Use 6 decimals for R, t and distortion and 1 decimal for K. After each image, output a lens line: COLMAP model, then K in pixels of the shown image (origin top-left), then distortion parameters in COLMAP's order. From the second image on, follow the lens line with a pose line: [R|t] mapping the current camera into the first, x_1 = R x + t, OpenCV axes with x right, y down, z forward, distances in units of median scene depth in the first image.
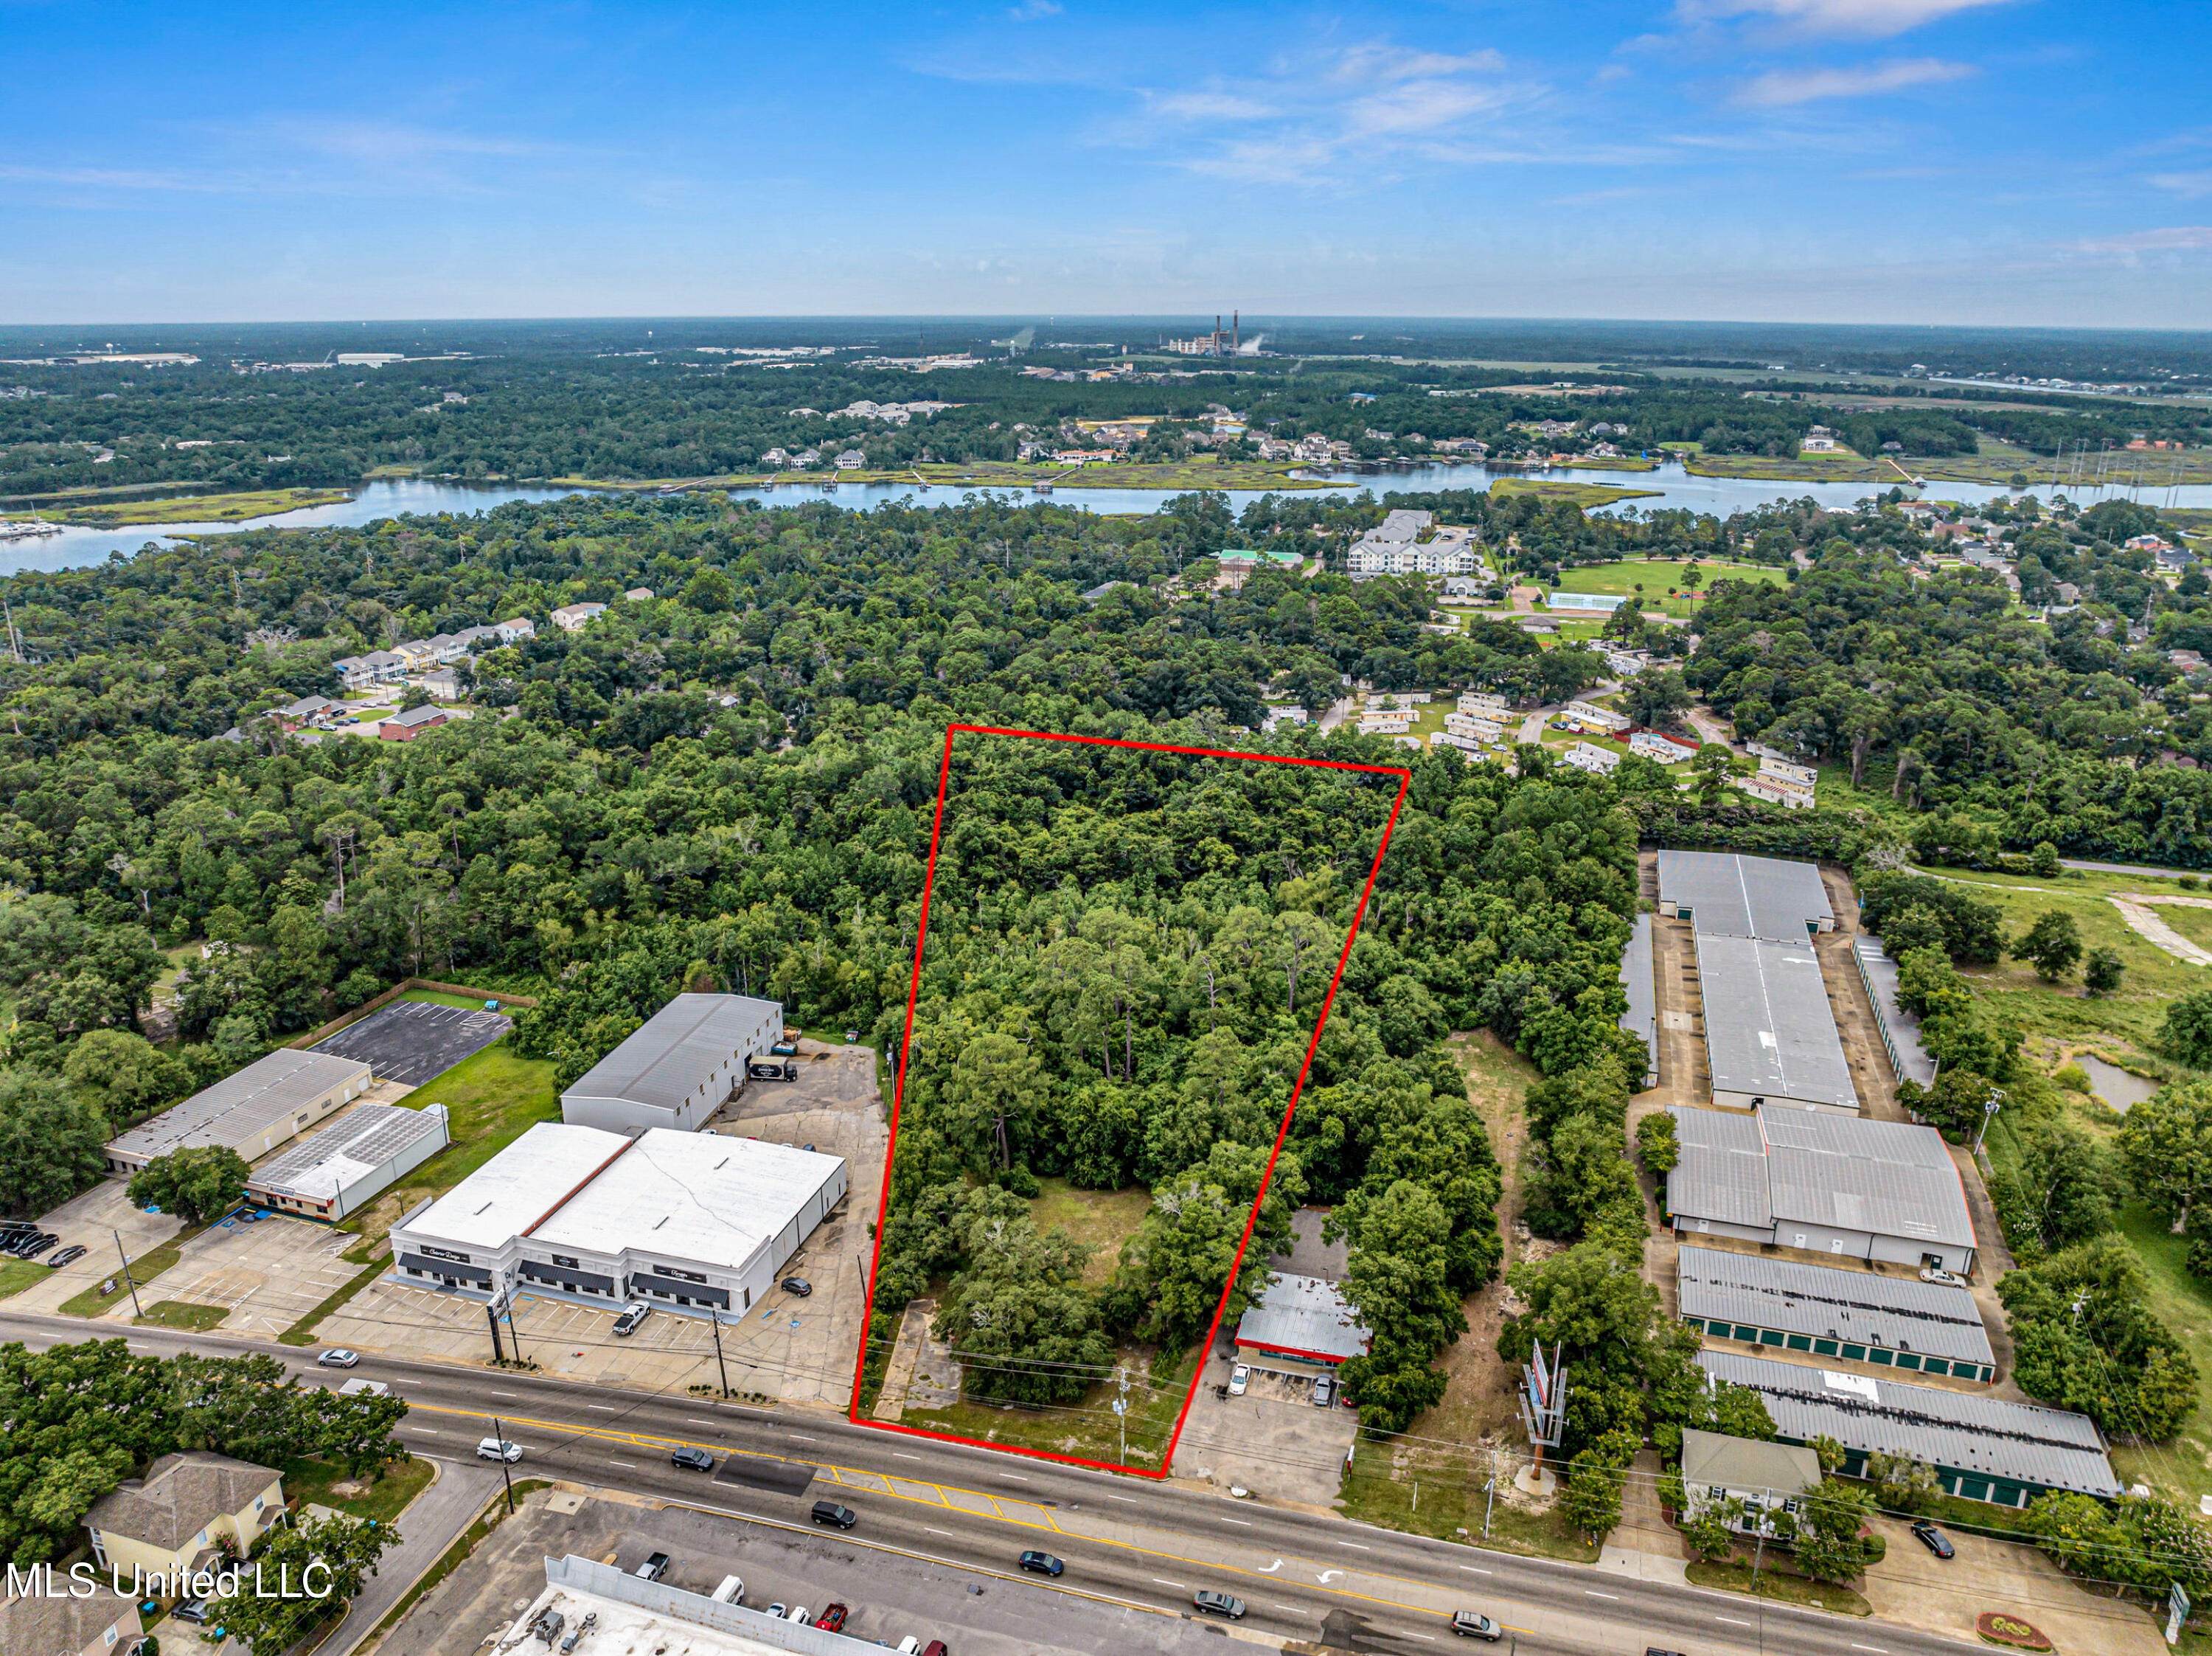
lens RADIAL K [[1576.7, 0, 1110.9], [0, 1576.7, 831.6], [0, 0, 1]] dist [-0.030575, -0.009738]
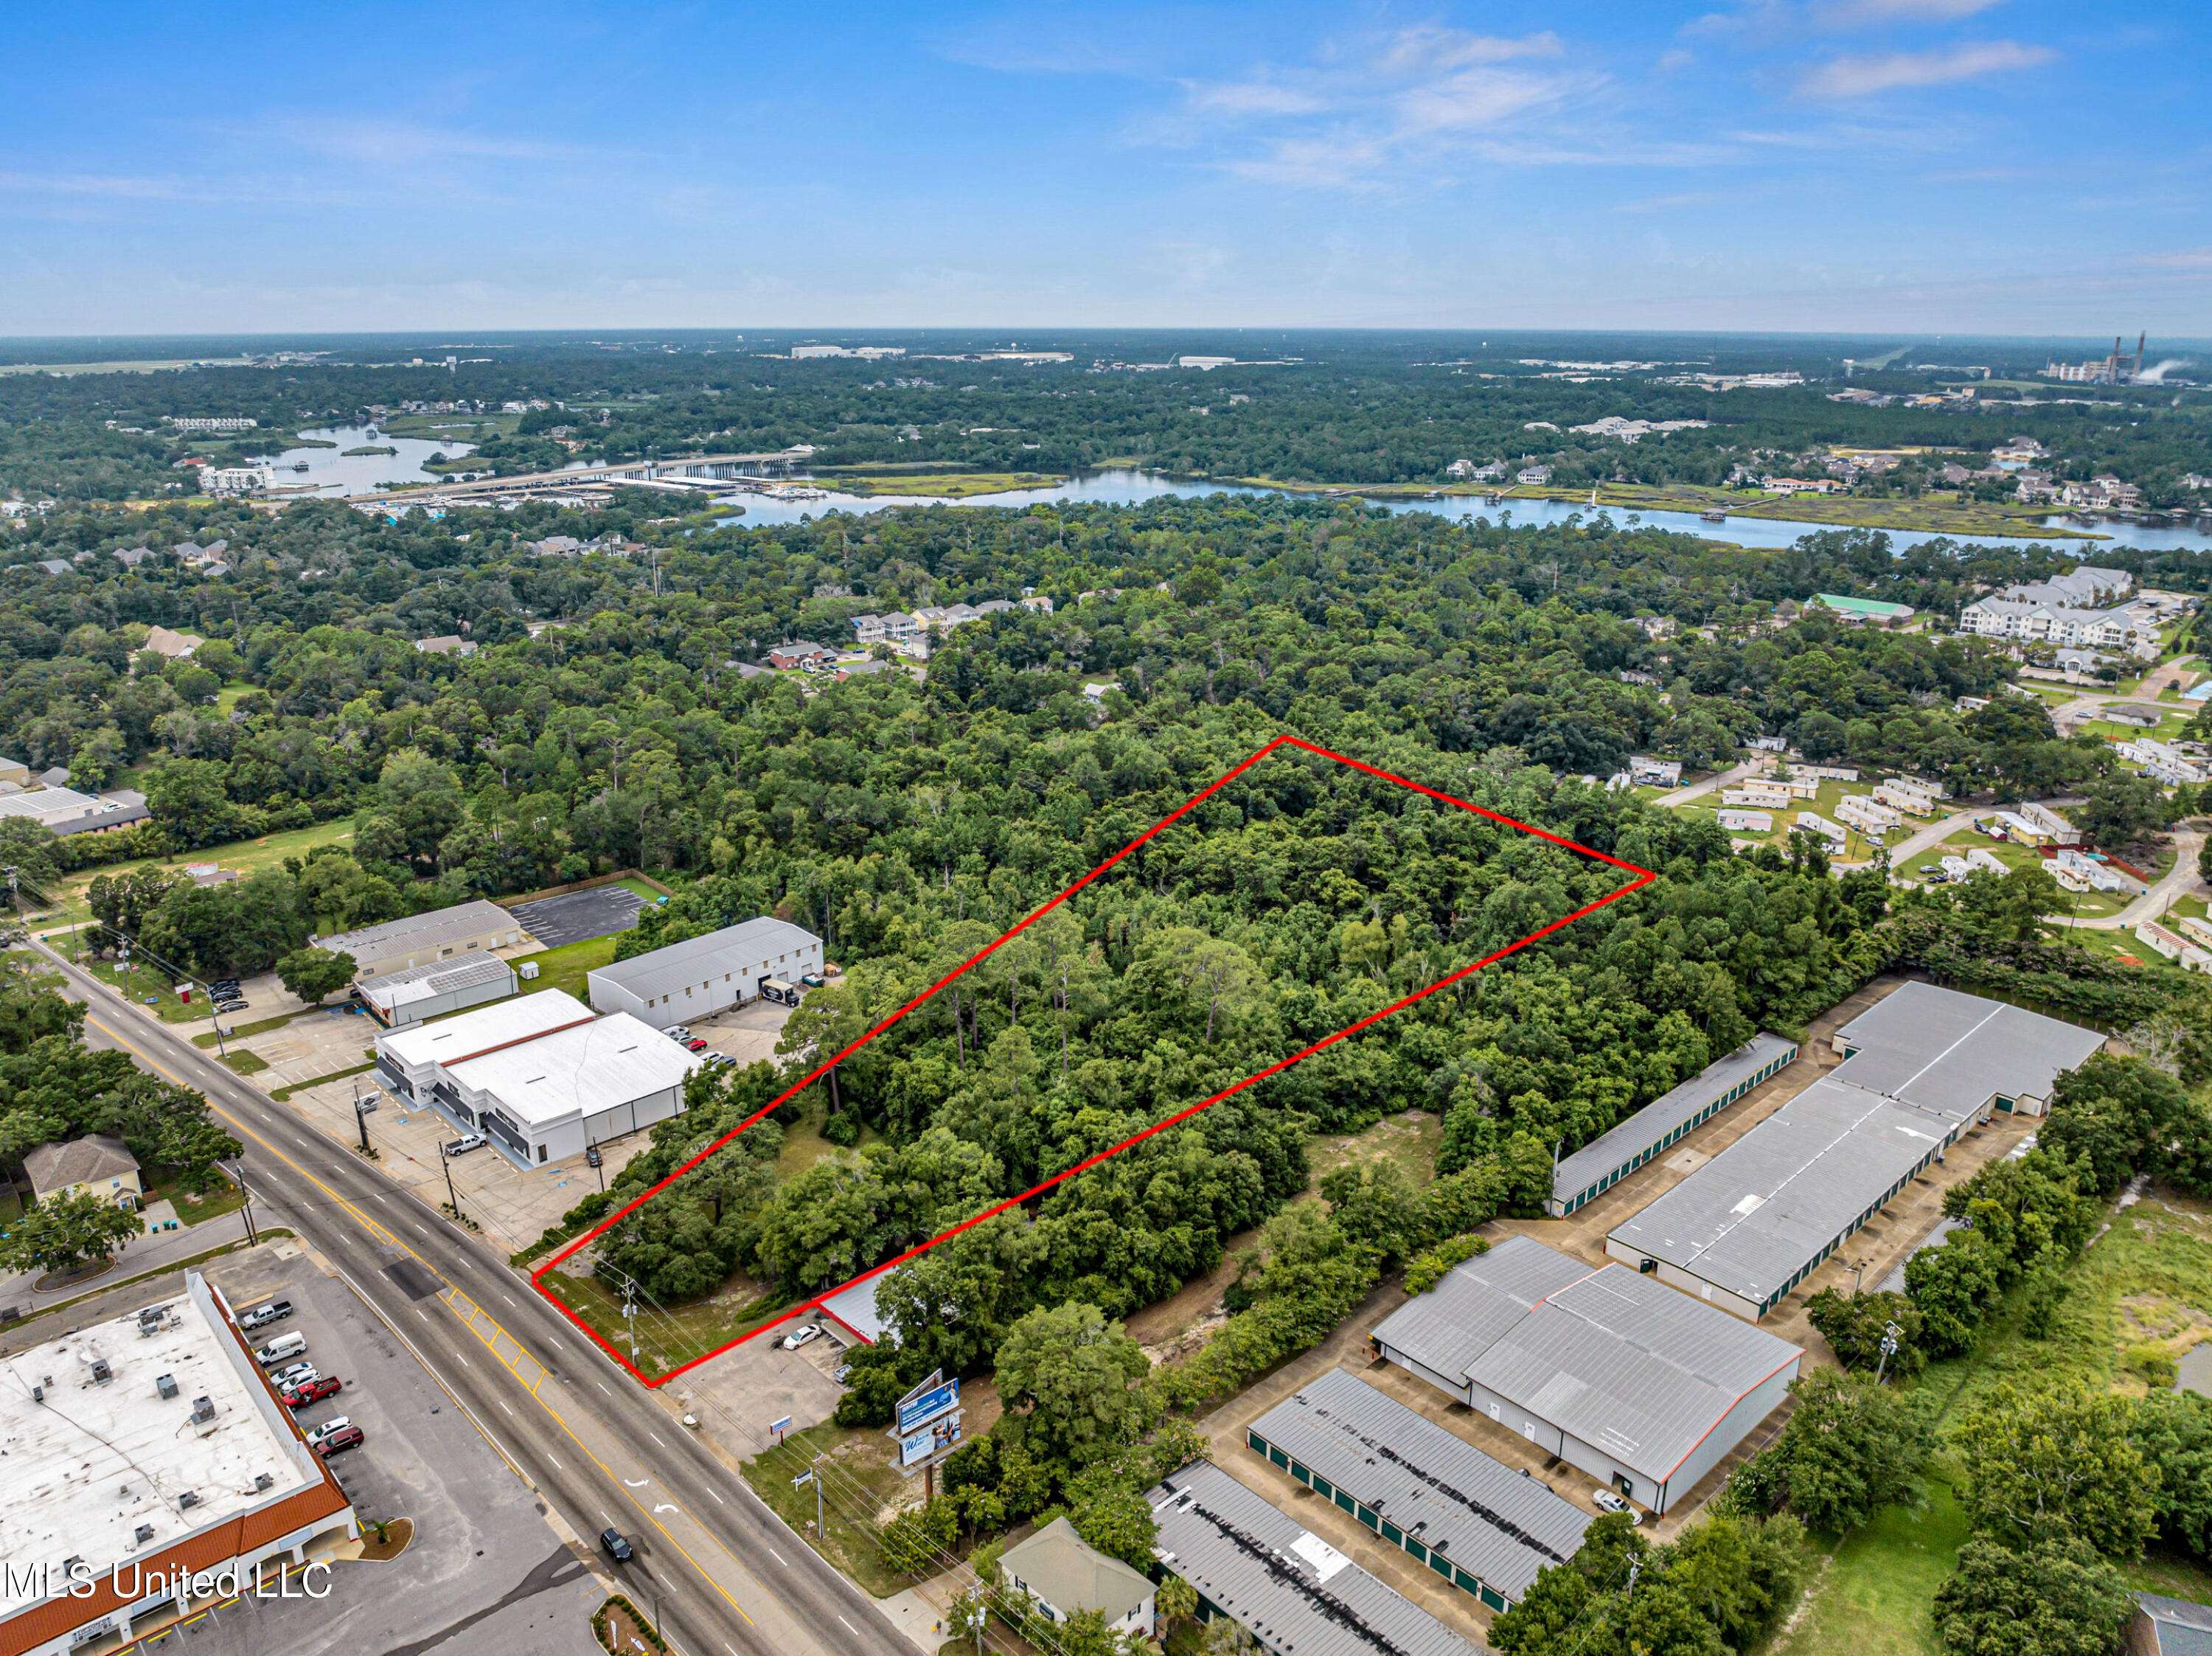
lens RADIAL K [[1586.7, 0, 1115.2], [0, 1586.7, 816.7], [0, 0, 1]] dist [-0.039497, 0.004168]
pose [[0.869095, 0.149095, -0.471640, 0.387391], [-0.157150, 0.987318, 0.022530, -0.027917], [0.469018, 0.054537, 0.881503, 0.081981]]
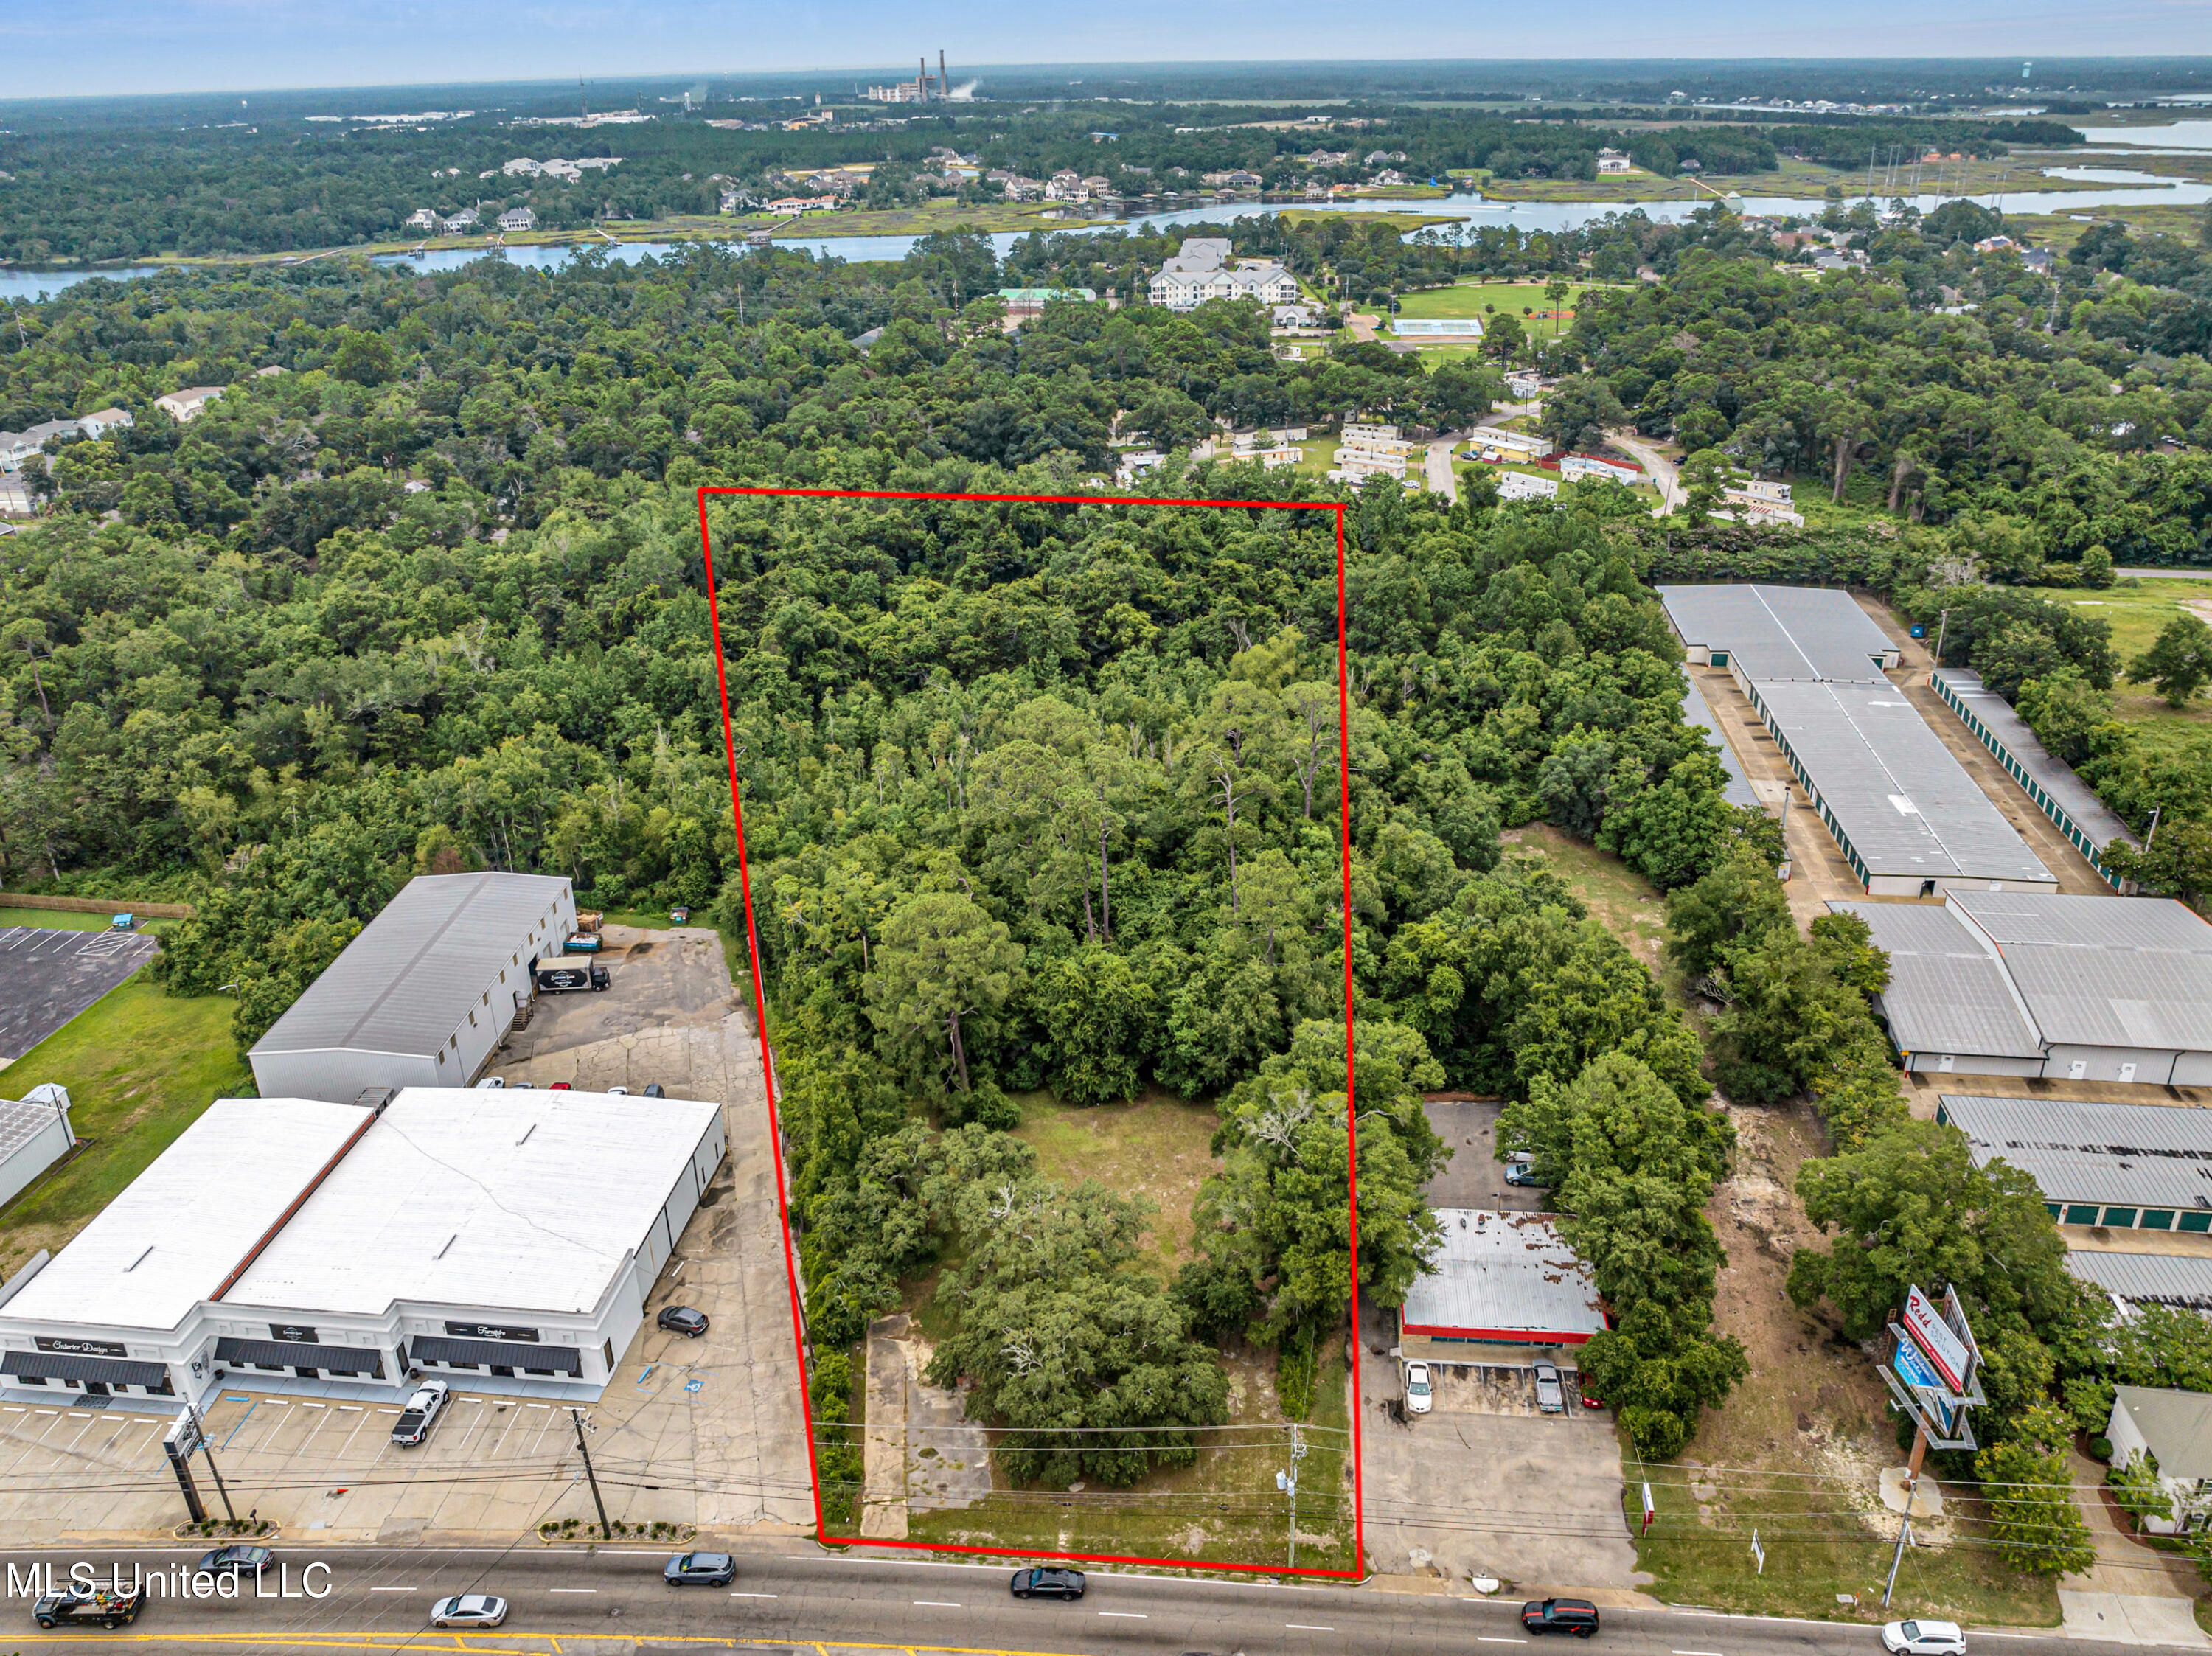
lens RADIAL K [[1700.9, 0, 1106.0], [0, 1700.9, 828.0], [0, 0, 1]] dist [-0.040631, 0.005601]
pose [[0.985354, -0.089336, 0.145247, -0.068173], [0.073555, 0.991137, 0.110619, 0.019064], [-0.153842, -0.098315, 0.983192, 0.196105]]
